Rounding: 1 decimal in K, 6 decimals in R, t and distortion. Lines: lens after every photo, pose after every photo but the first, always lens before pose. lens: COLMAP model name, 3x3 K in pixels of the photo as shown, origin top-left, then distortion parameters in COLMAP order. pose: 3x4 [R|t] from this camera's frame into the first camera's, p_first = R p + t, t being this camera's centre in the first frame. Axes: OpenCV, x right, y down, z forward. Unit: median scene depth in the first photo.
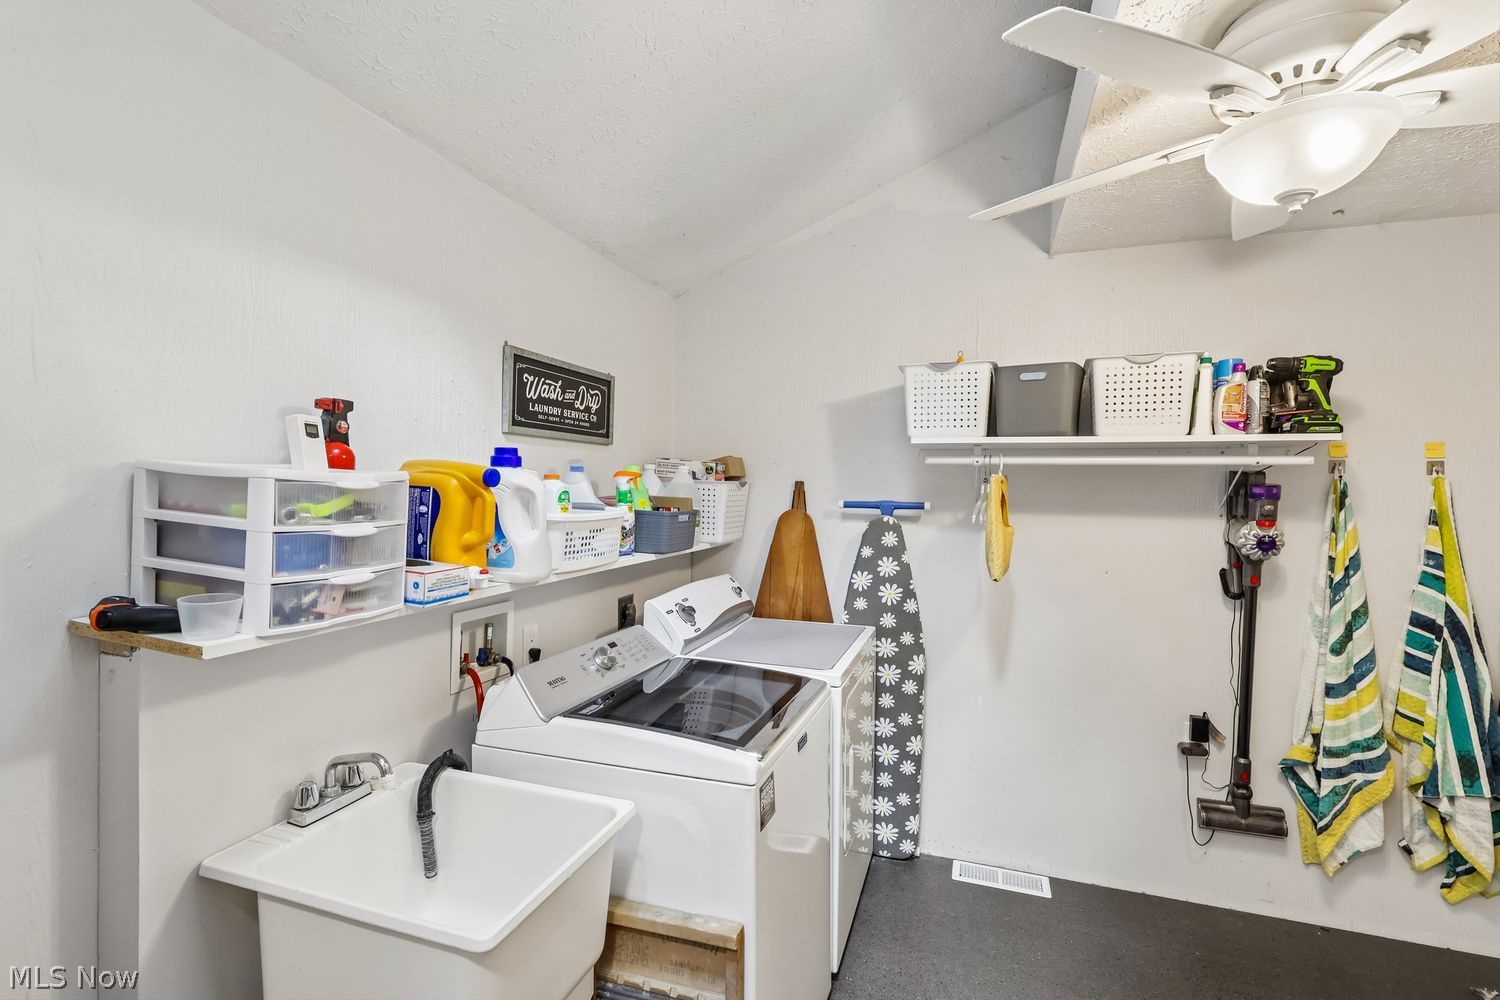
lens RADIAL K [[693.4, 0, 749.8], [0, 693.4, 497.5], [0, 0, 1]] dist [-0.001429, 0.000387]
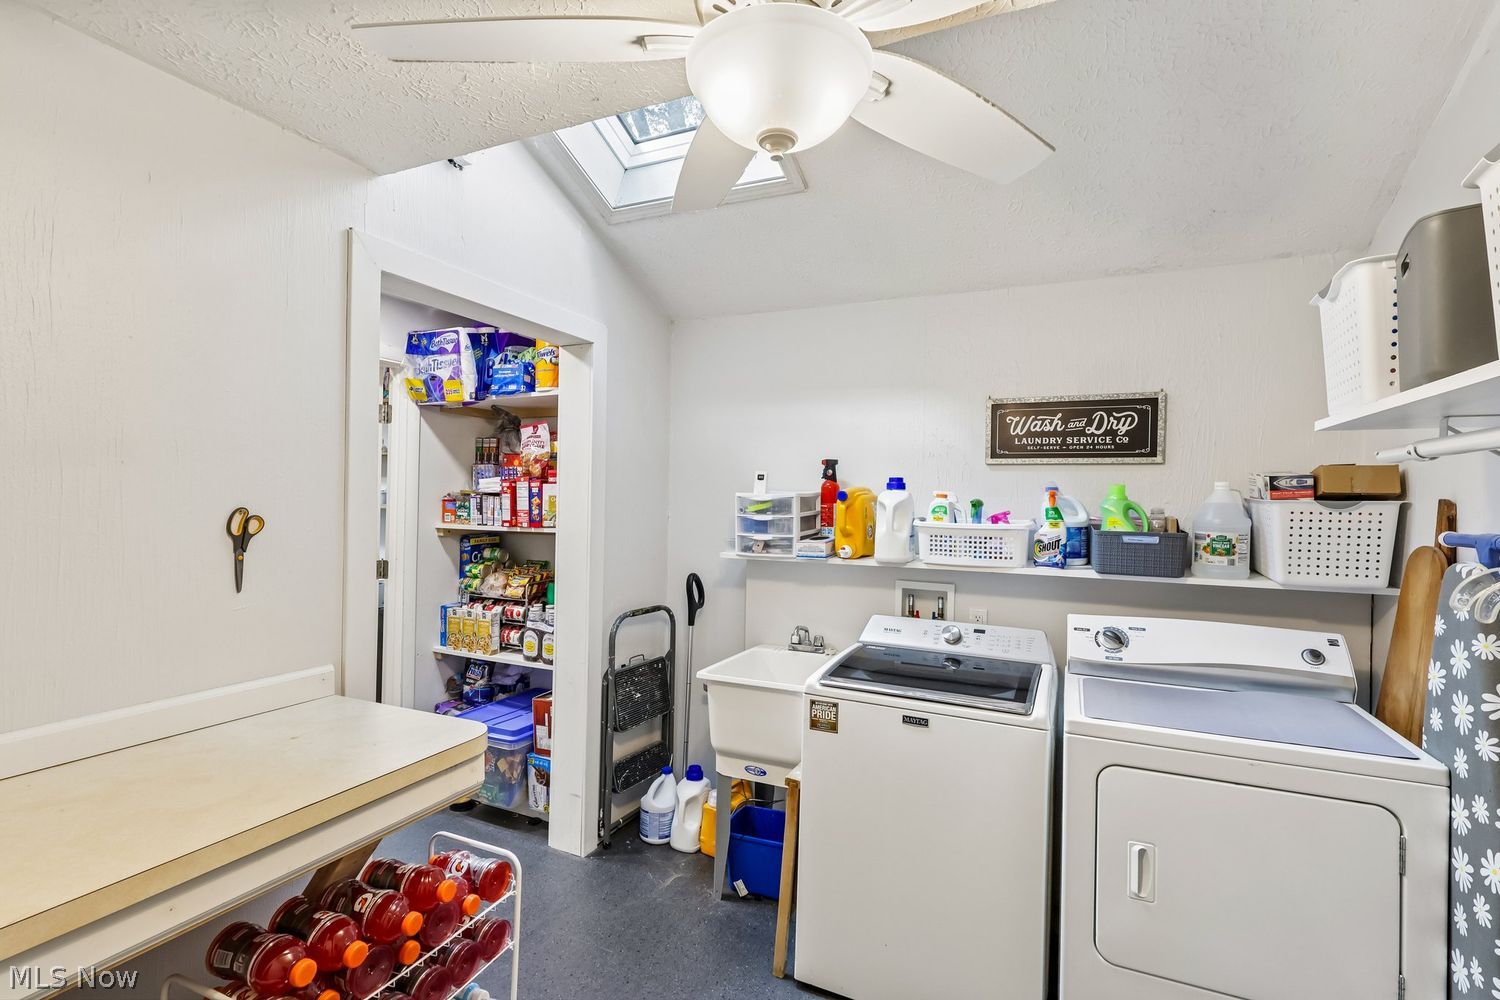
lens RADIAL K [[693.4, 0, 751.2], [0, 693.4, 497.7], [0, 0, 1]] dist [-0.001429, 0.000387]
pose [[-0.094462, -0.019152, -0.995344, 0.918382], [-0.035938, 0.999229, -0.015816, 0.008182], [0.994880, 0.034277, -0.095077, 0.601120]]
